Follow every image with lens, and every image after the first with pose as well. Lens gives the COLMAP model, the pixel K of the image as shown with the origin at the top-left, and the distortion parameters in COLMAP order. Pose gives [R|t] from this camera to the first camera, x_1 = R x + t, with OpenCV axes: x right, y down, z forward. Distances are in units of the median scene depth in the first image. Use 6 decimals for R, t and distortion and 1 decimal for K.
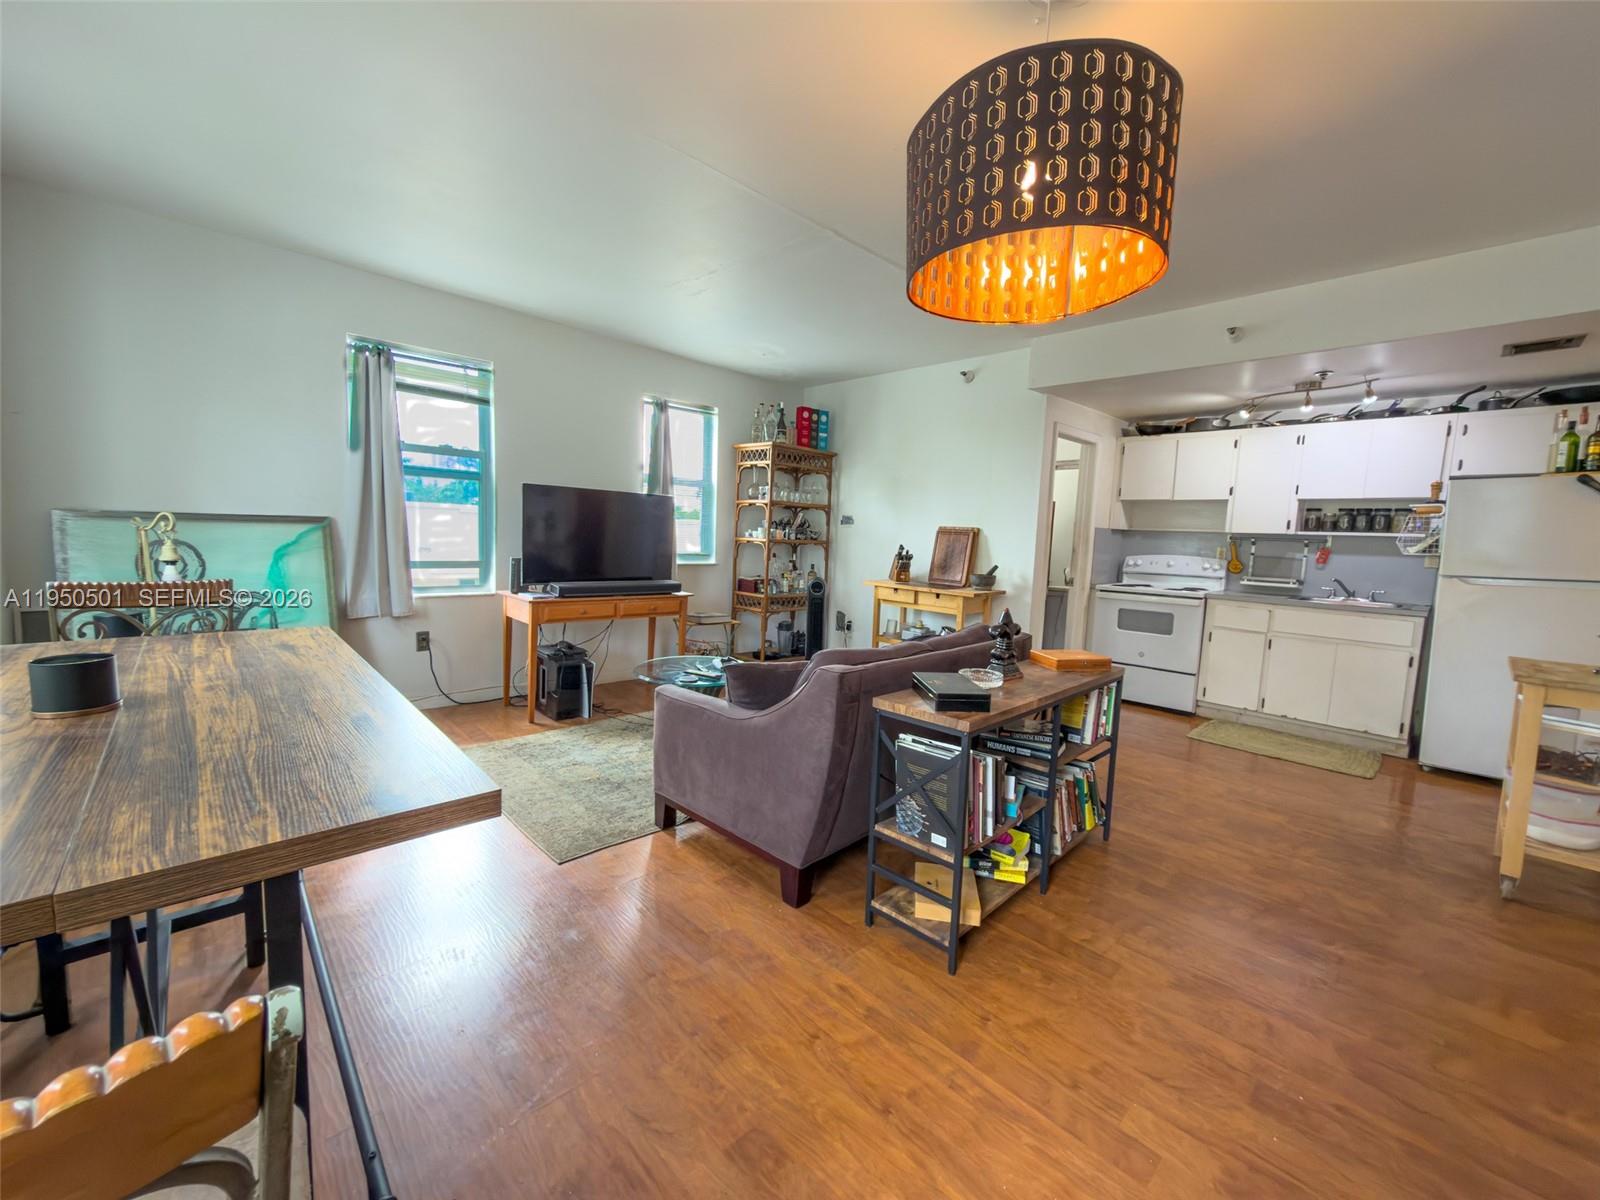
lens RADIAL K [[625.9, 0, 806.4], [0, 625.9, 597.0], [0, 0, 1]] dist [-0.001867, -0.000255]
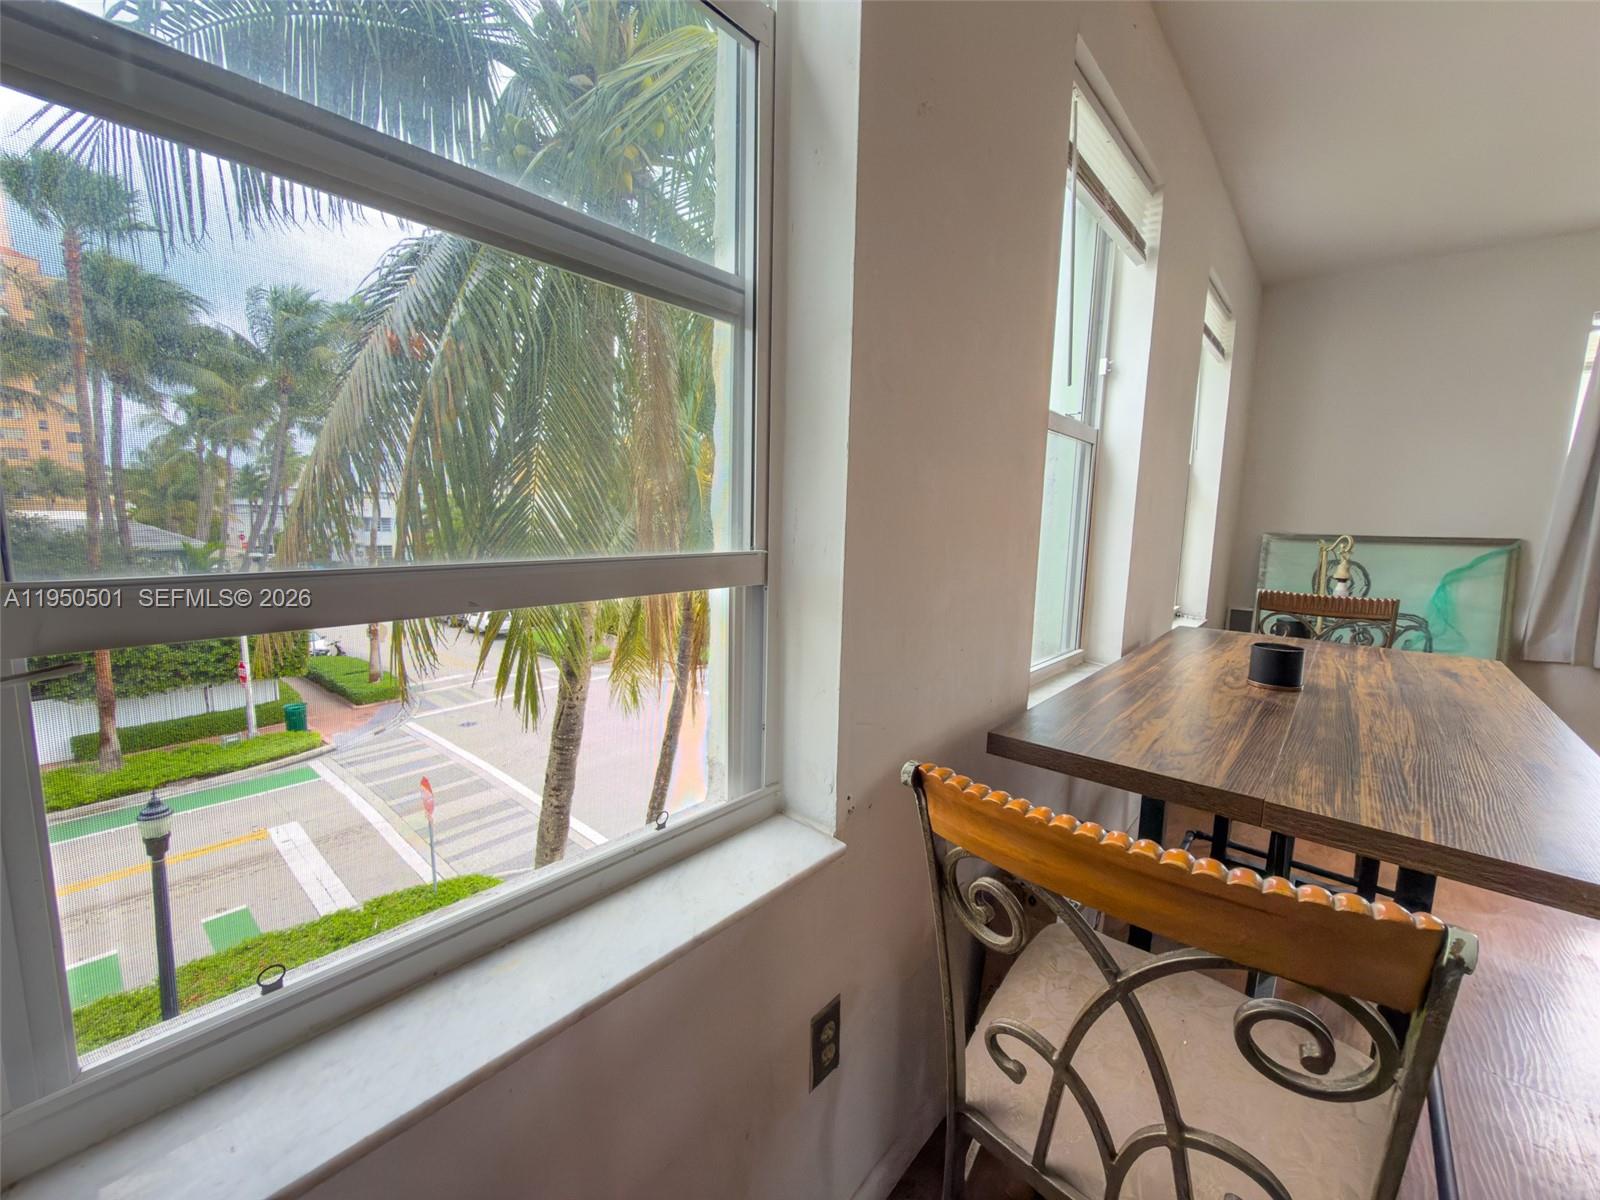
lens RADIAL K [[638.6, 0, 800.0], [0, 638.6, 600.0], [0, 0, 1]] dist [-0.001264, -0.000016]
pose [[0.087269, 0.092434, -0.991887, 0.049651], [-0.123667, 0.988989, 0.081284, 0.011334], [0.988479, 0.115570, 0.097739, -0.103819]]
